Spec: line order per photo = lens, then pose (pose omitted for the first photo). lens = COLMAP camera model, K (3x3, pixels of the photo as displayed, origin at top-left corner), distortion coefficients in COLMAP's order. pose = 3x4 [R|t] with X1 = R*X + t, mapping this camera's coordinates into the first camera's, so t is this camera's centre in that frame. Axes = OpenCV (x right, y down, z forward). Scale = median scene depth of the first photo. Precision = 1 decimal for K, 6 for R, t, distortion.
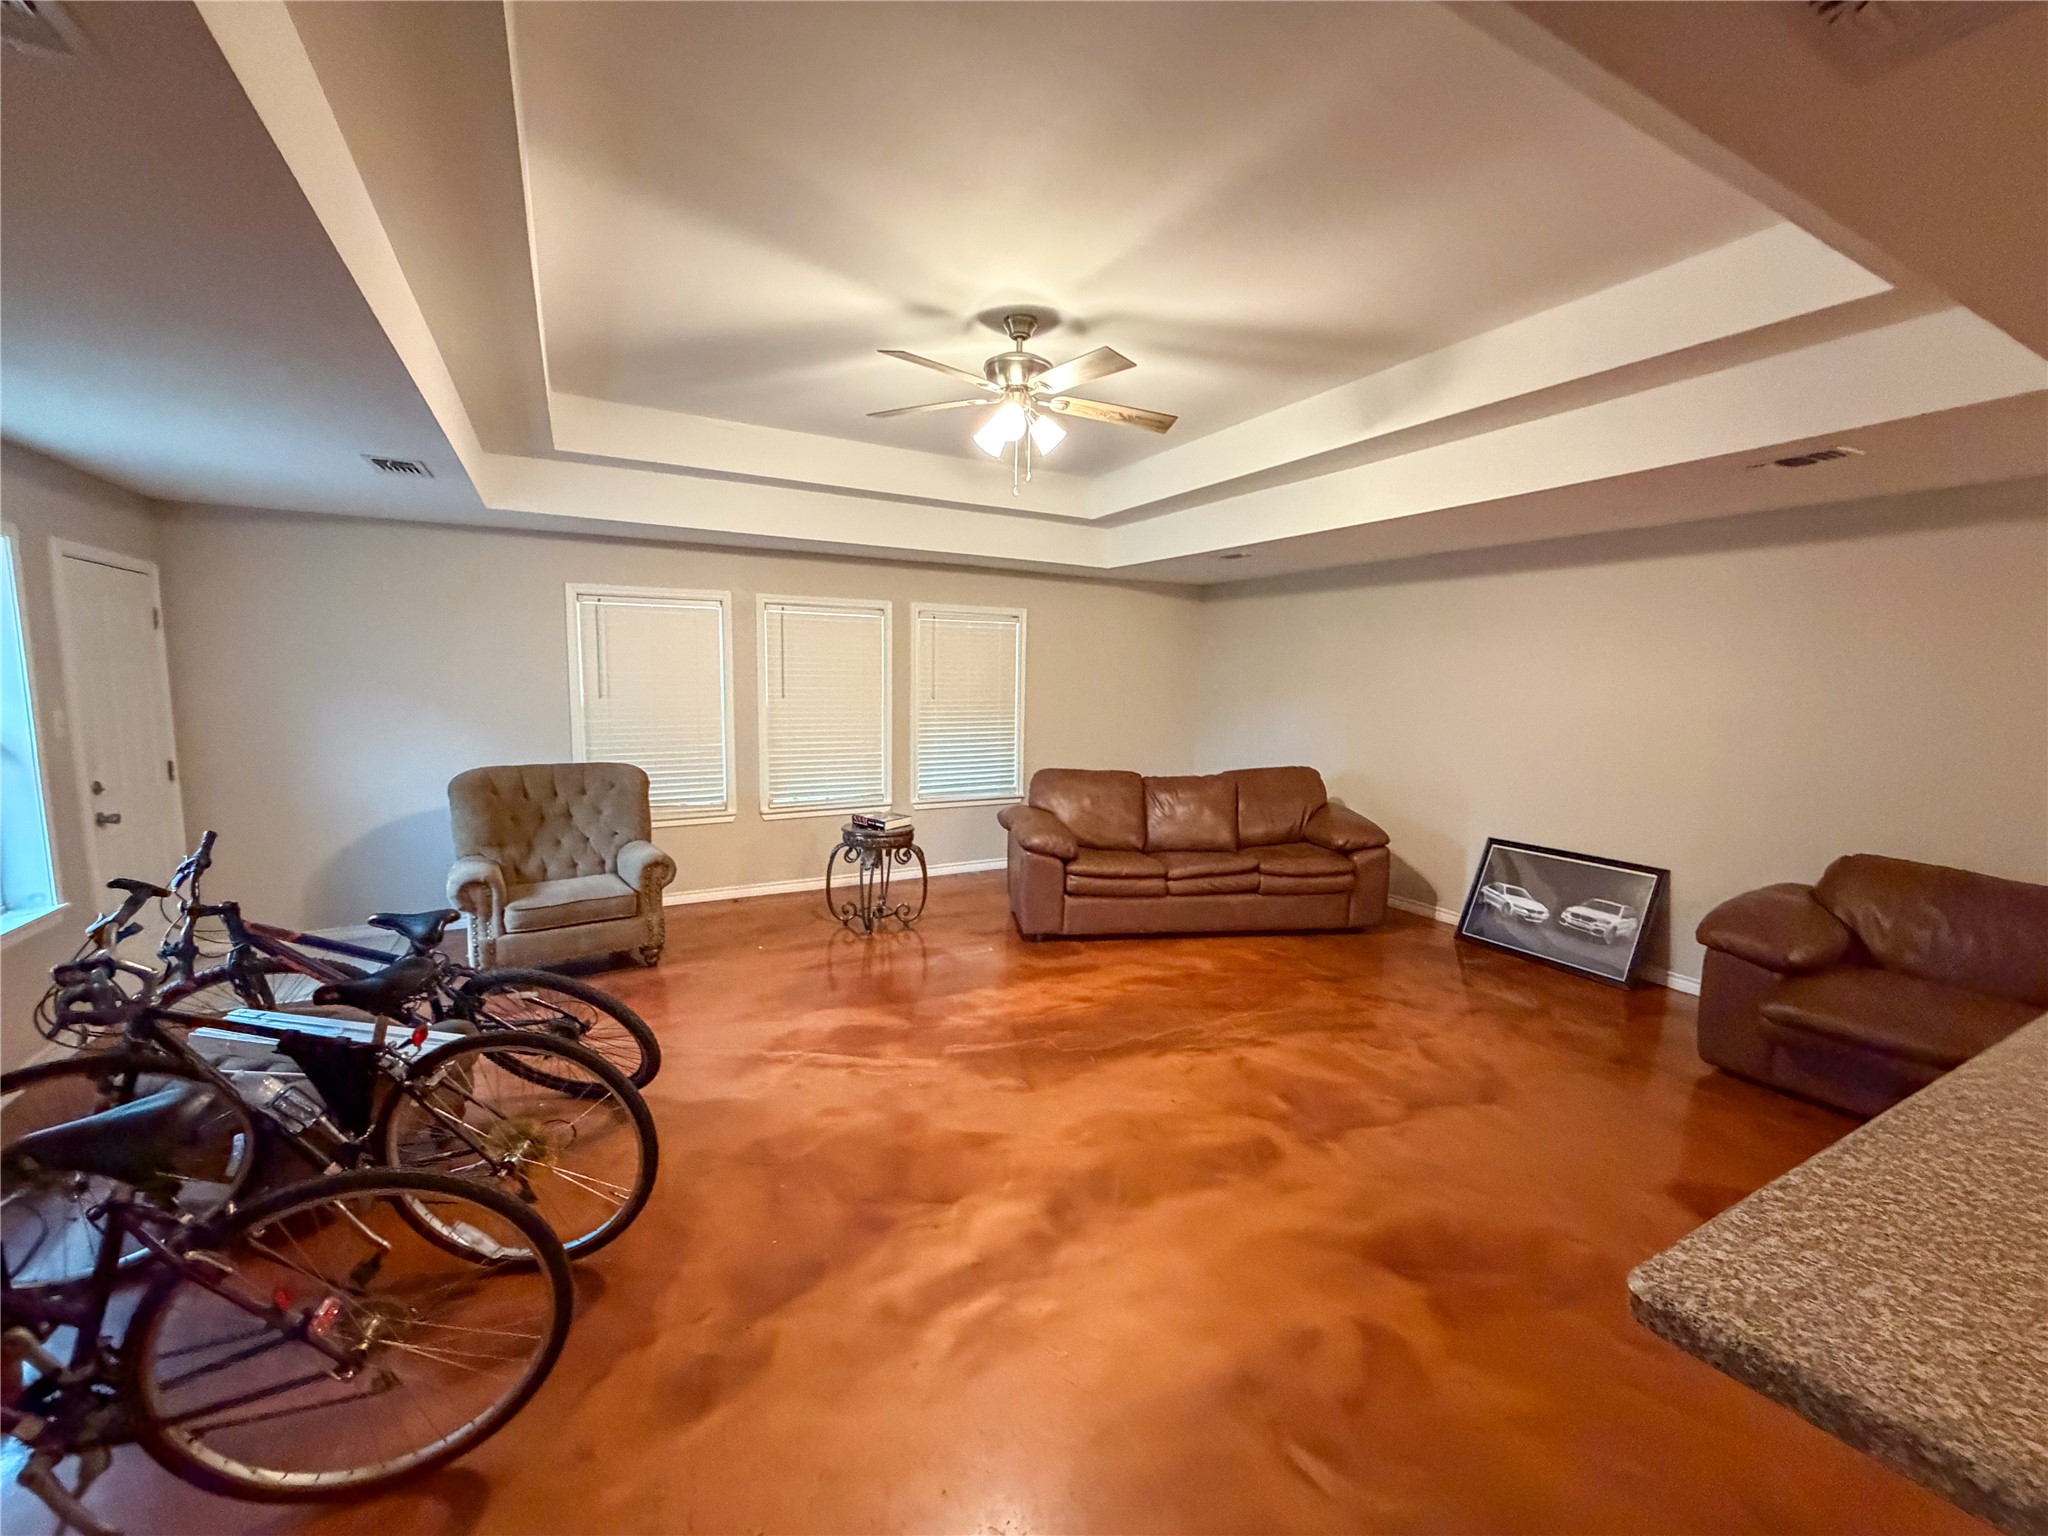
lens RADIAL K [[814.5, 0, 1013.6], [0, 814.5, 765.4], [0, 0, 1]] dist [-0.001552, 0.000588]
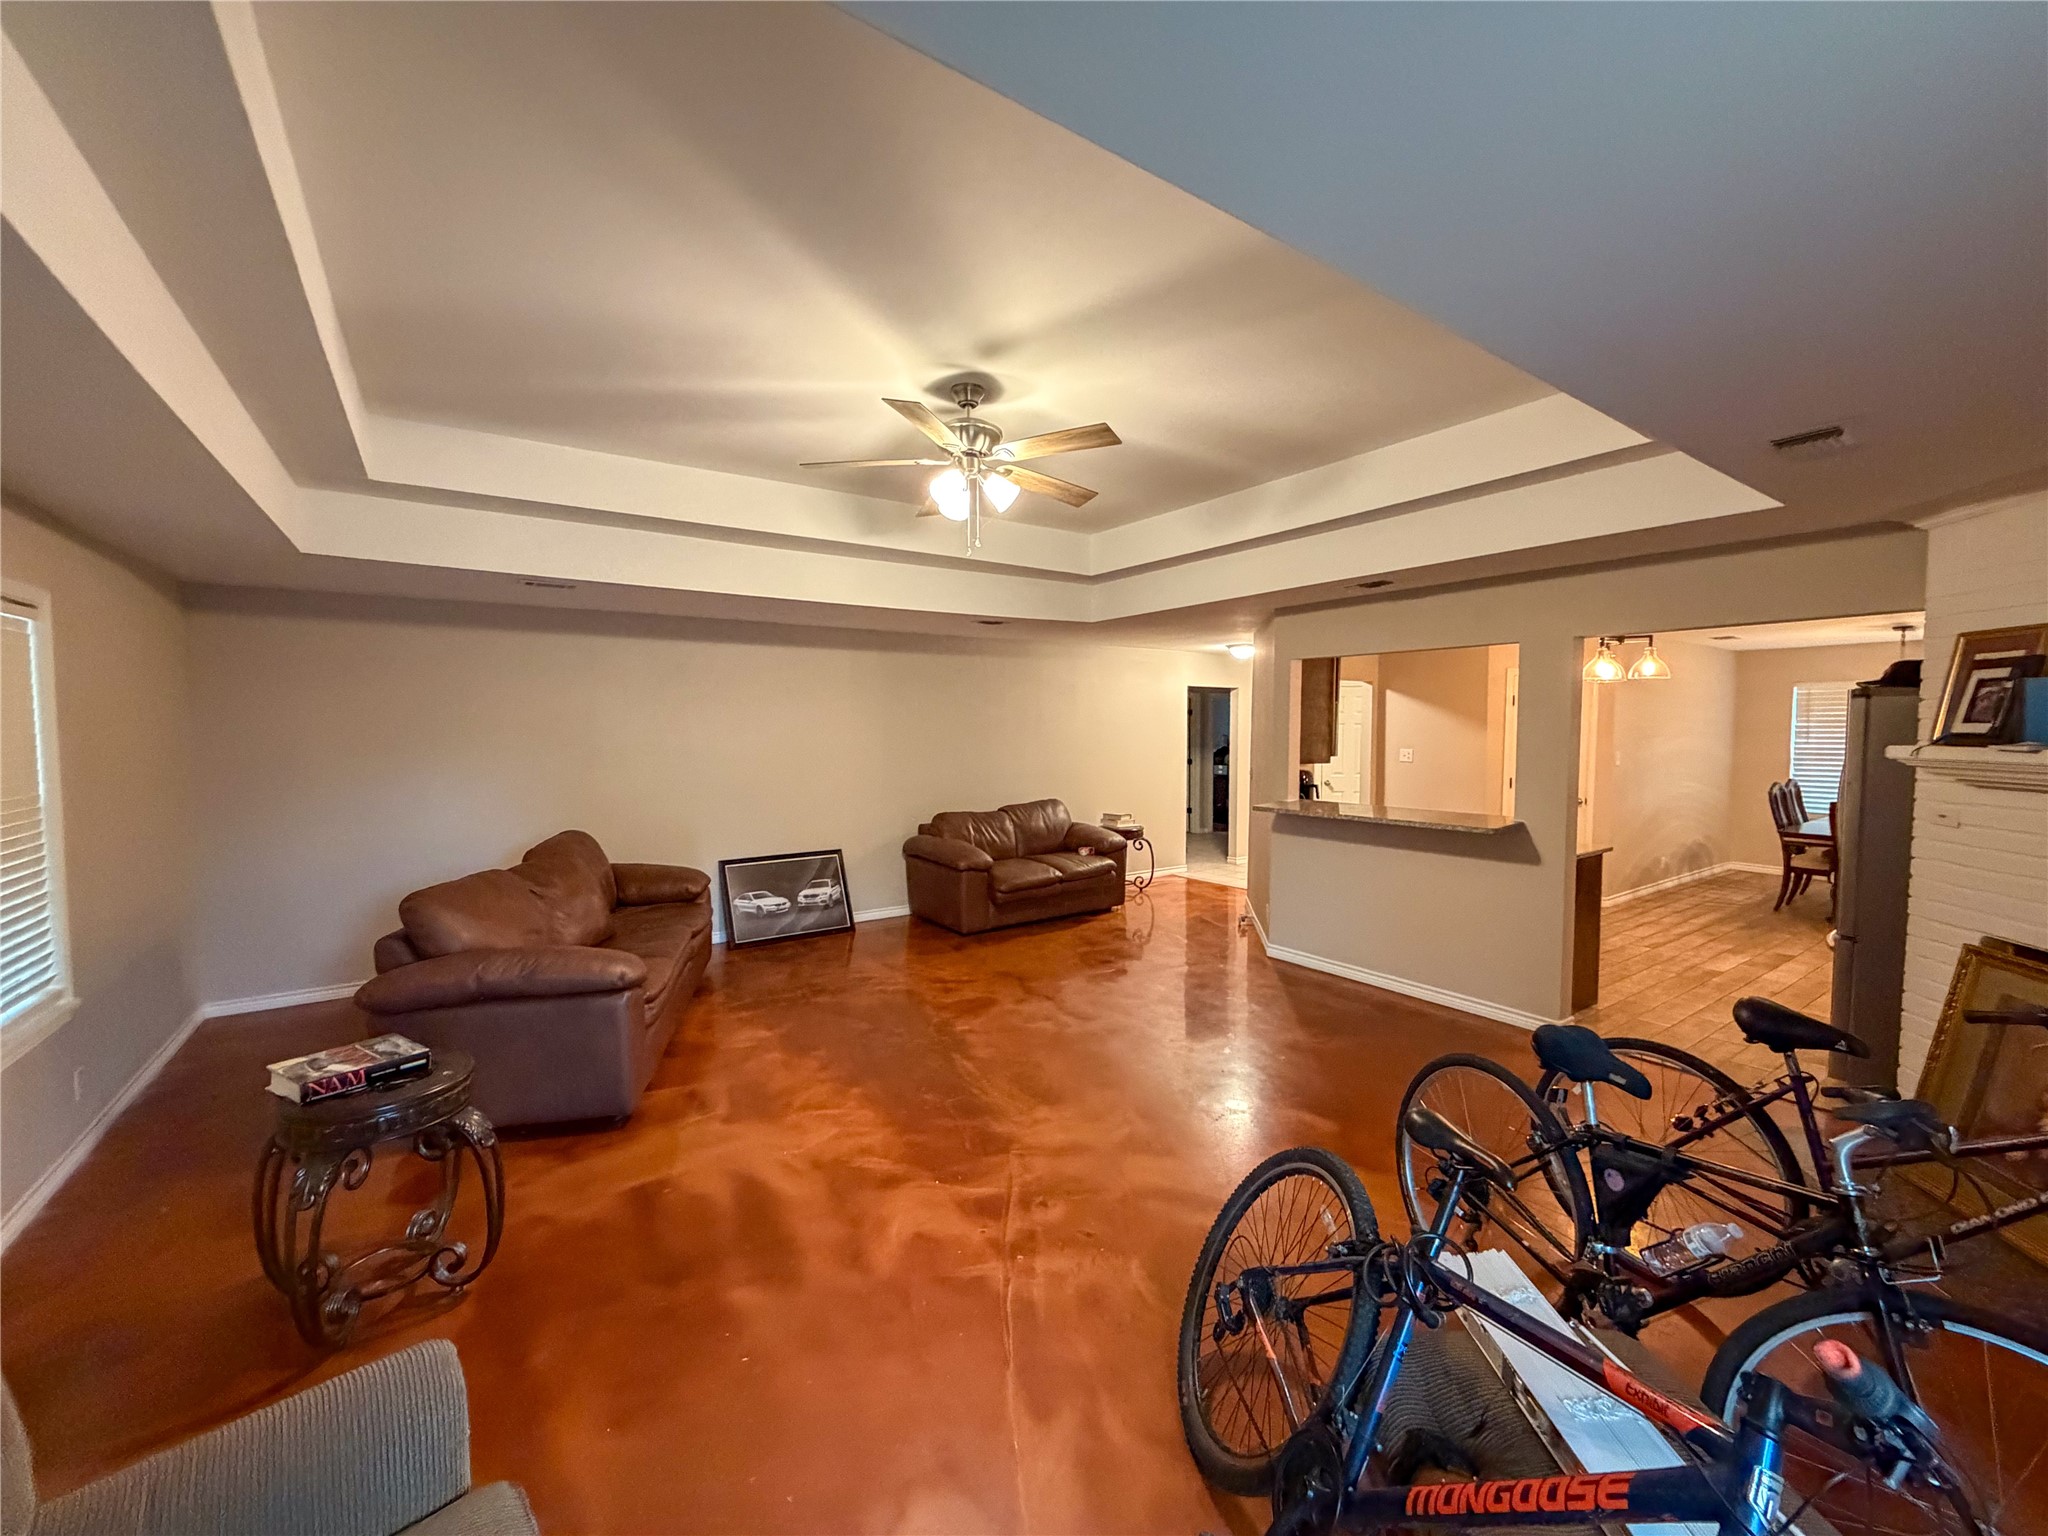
lens RADIAL K [[814.5, 0, 1021.1], [0, 814.5, 768.4], [0, 0, 1]] dist [-0.001552, 0.000588]
pose [[-0.113722, -0.065938, 0.991322, -1.013125], [0.111603, 0.990632, 0.078695, -0.143201], [-0.987224, 0.119584, -0.105298, 1.066655]]
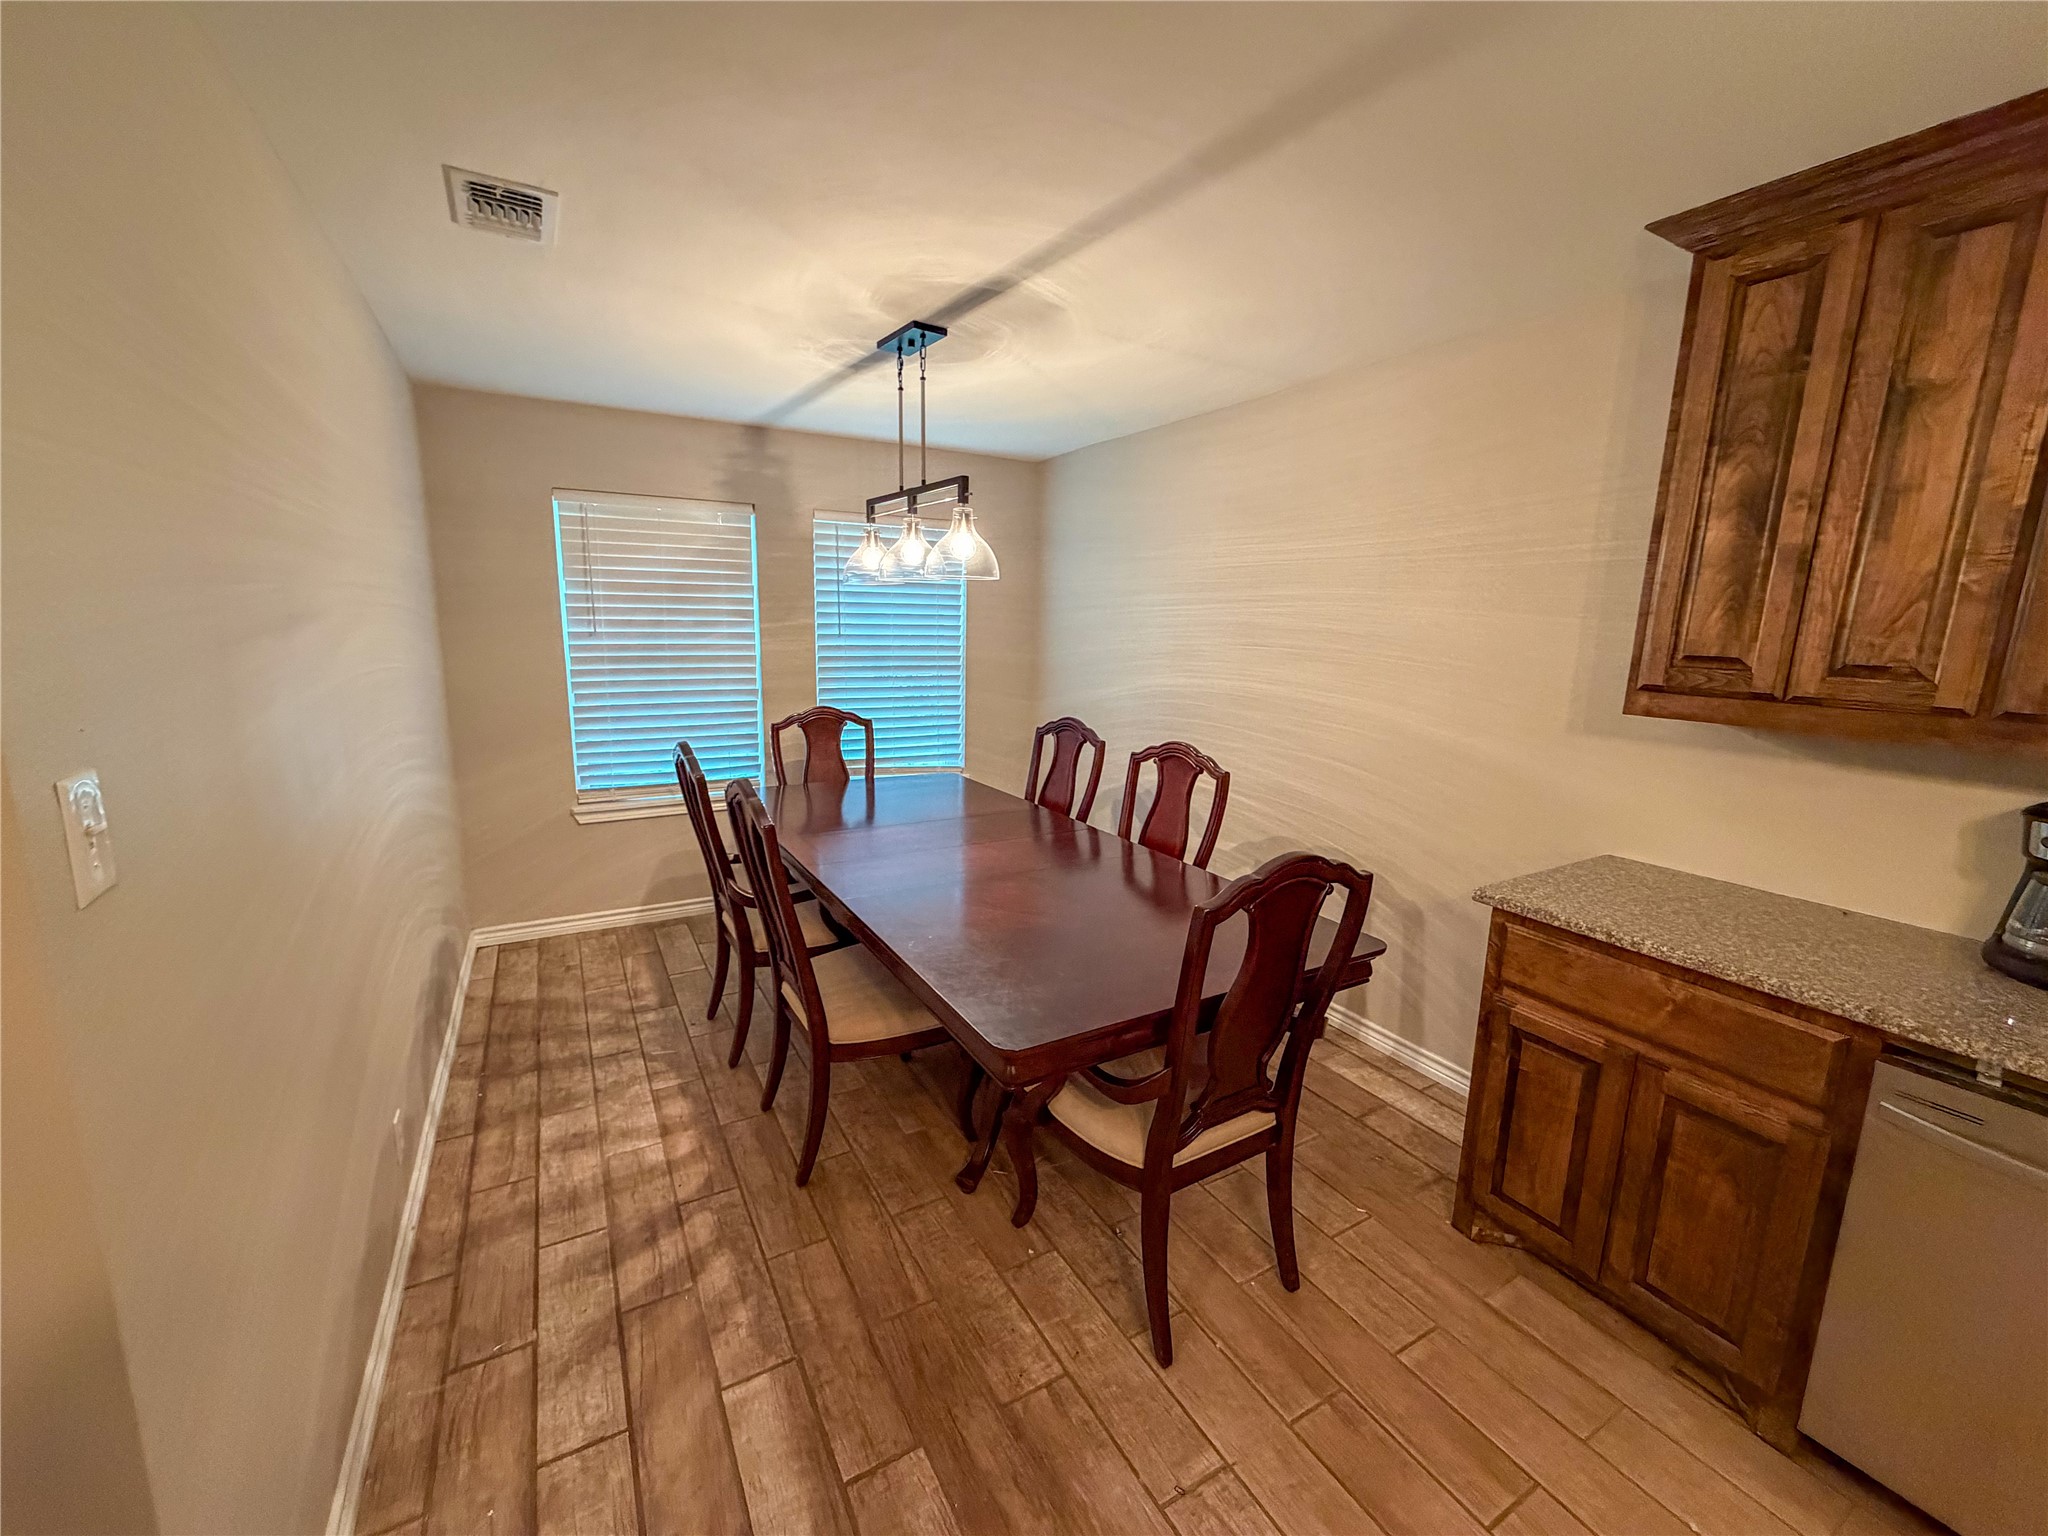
lens RADIAL K [[814.5, 0, 1019.0], [0, 814.5, 768.2], [0, 0, 1]] dist [-0.001552, 0.000588]
pose [[-0.999084, -0.028928, -0.031535, 0.737401], [-0.036888, 0.955718, 0.291963, 0.085485], [0.021693, 0.292859, -0.955909, -0.551117]]
